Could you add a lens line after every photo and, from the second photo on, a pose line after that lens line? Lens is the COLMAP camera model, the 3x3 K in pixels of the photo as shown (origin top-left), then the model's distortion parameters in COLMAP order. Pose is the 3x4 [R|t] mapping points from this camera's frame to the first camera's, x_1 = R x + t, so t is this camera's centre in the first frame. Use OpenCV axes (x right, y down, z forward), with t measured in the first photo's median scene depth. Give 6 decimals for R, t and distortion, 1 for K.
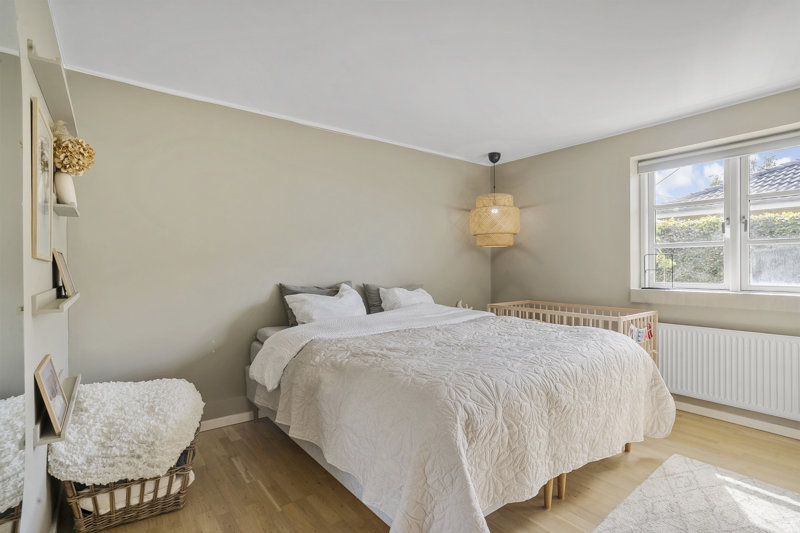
lens RADIAL K [[388.5, 0, 396.0], [0, 388.5, 266.4], [0, 0, 1]] dist [-0.058444, 0.036135]
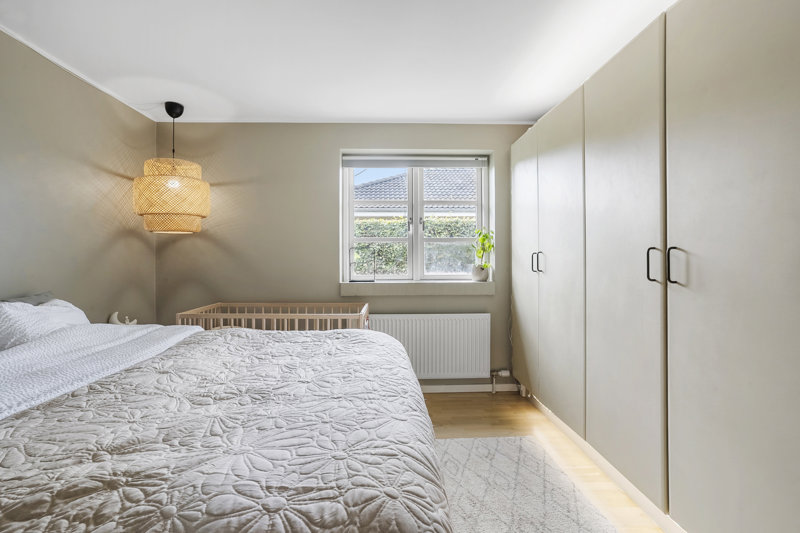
lens RADIAL K [[388.5, 0, 396.0], [0, 388.5, 266.4], [0, 0, 1]] dist [-0.058444, 0.036135]
pose [[0.579605, -0.014688, 0.814765, -0.108663], [0.003445, 0.999873, 0.015575, 0.001596], [-0.814890, -0.006220, 0.579582, 0.297916]]
